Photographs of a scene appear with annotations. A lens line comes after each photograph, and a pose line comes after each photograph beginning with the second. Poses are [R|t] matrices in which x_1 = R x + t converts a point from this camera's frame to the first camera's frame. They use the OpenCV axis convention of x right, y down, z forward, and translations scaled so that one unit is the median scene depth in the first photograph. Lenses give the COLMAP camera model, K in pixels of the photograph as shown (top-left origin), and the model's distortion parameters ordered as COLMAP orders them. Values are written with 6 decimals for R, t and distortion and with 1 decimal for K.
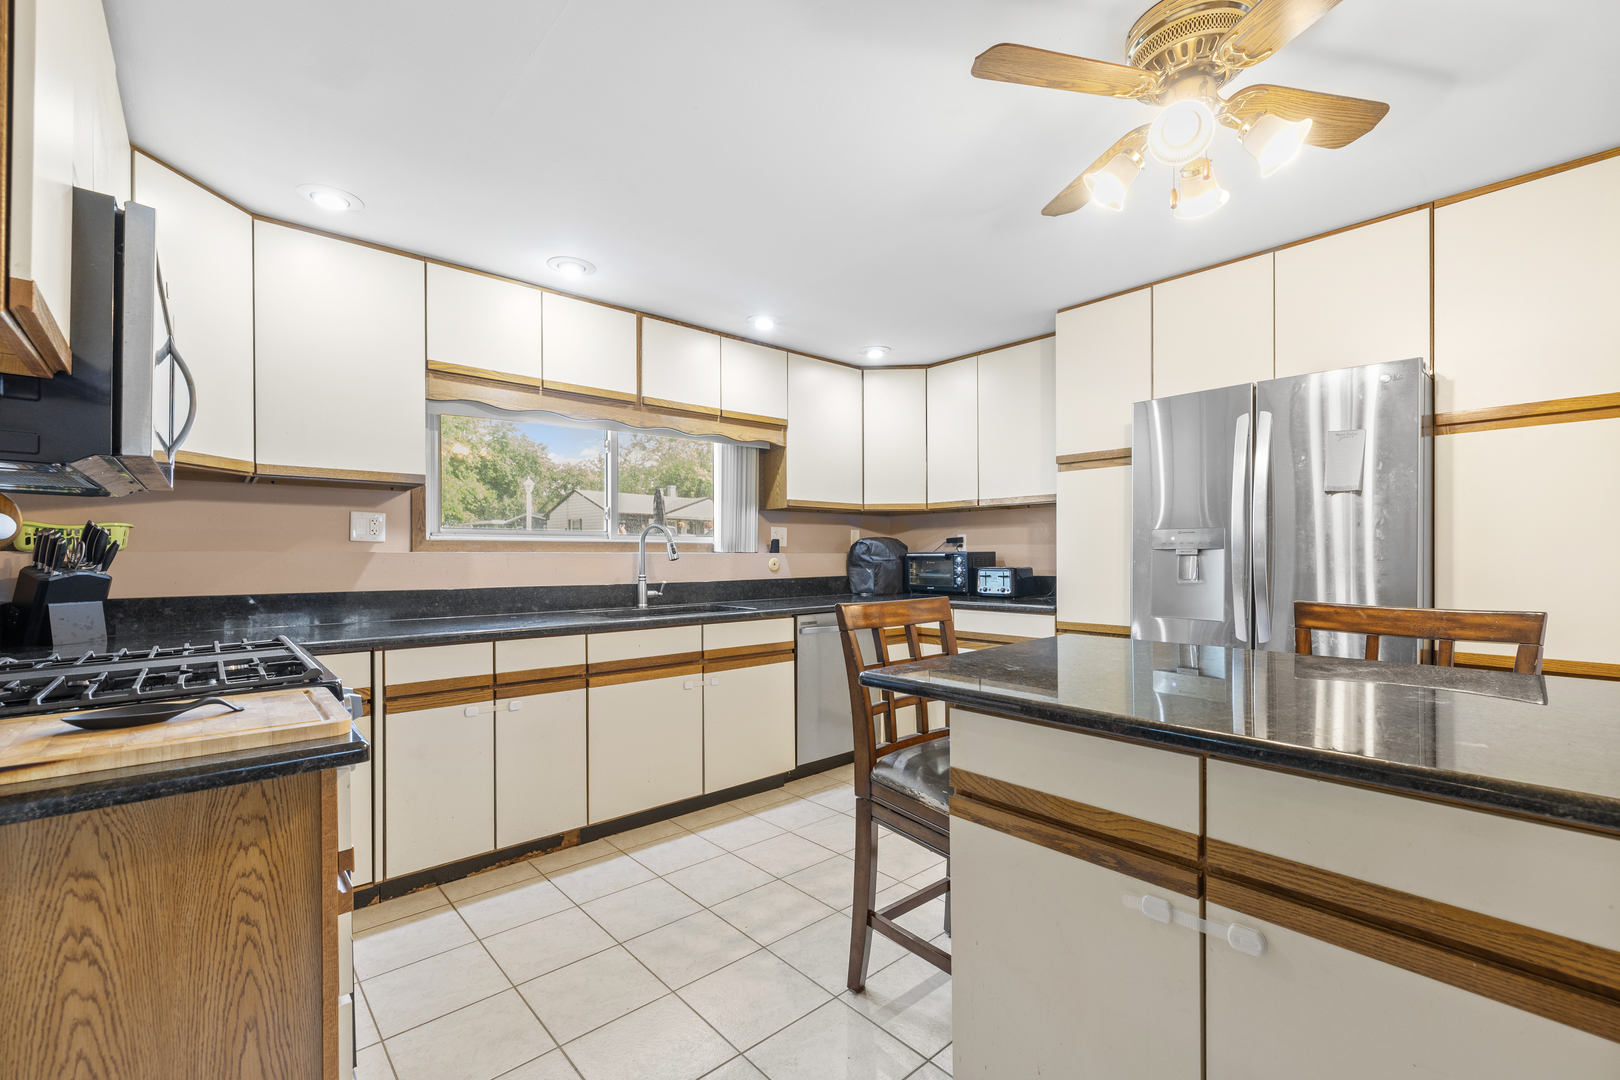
lens RADIAL K [[687.8, 0, 808.8], [0, 687.8, 552.3], [0, 0, 1]] dist [0.000831, -0.000636]
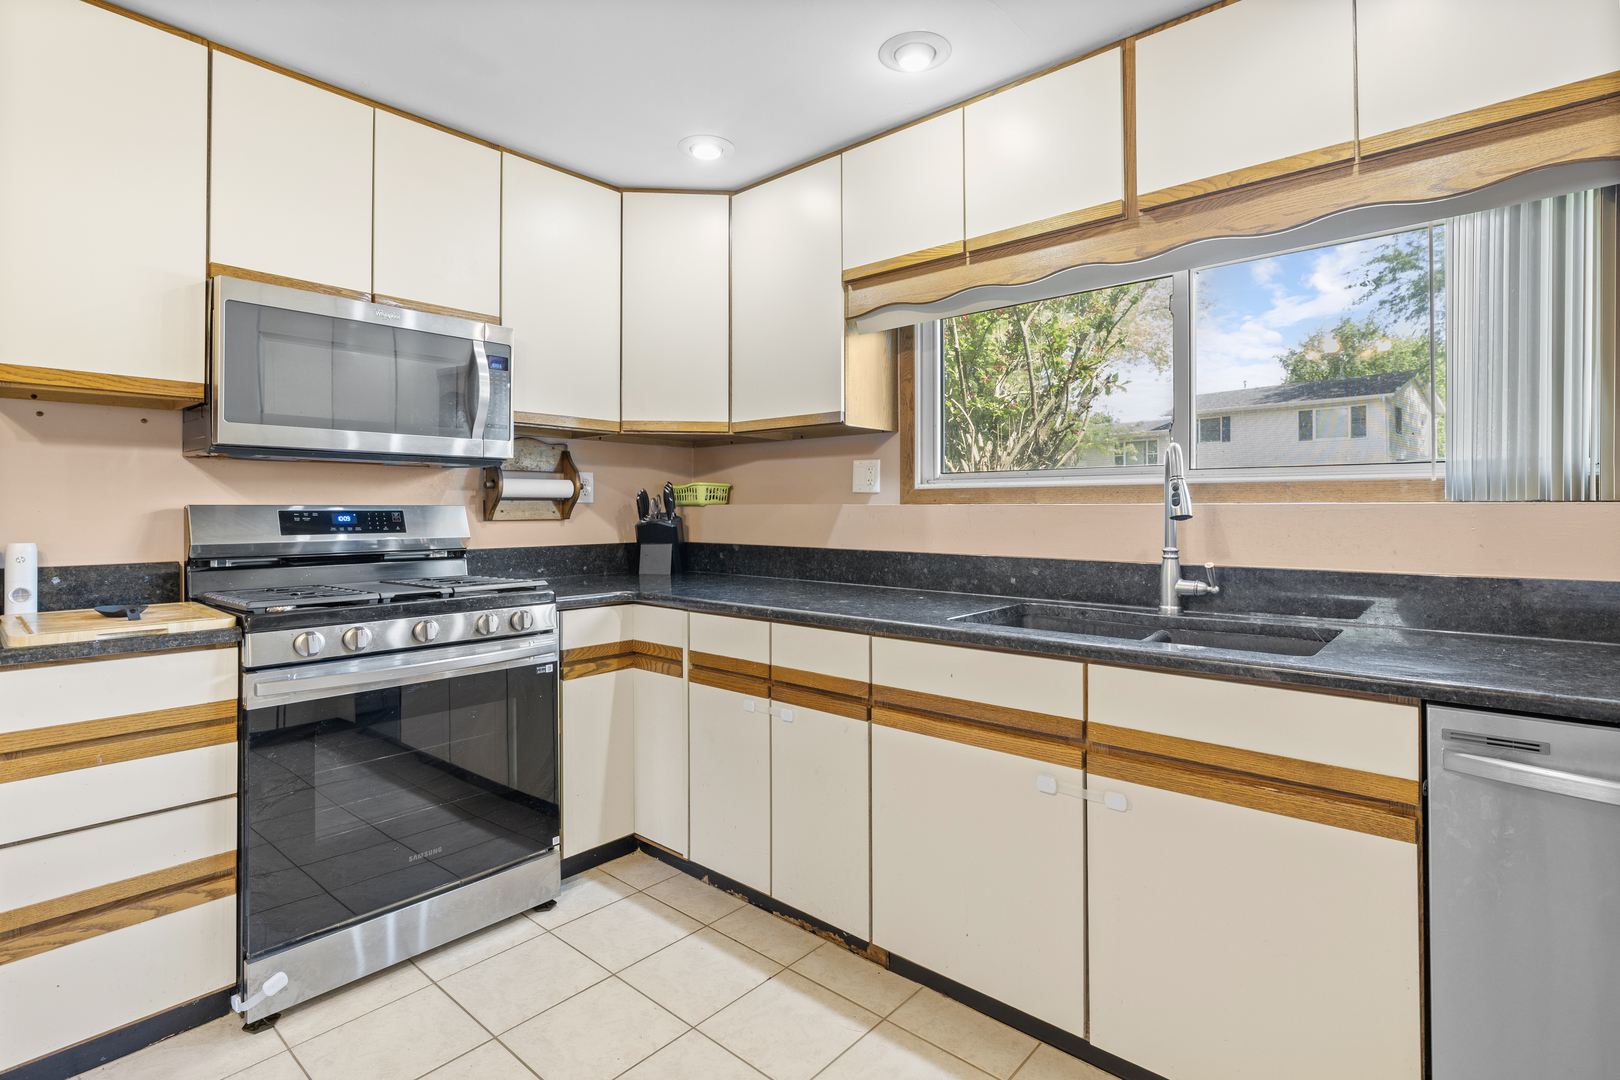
lens RADIAL K [[786.8, 0, 816.4], [0, 786.8, 503.6], [0, 0, 1]] dist [0.000121, -0.000214]
pose [[0.125787, -0.003893, -0.992050, 0.331292], [0.007712, 0.999966, -0.002946, 0.000489], [0.992027, -0.007280, 0.125812, 0.750404]]
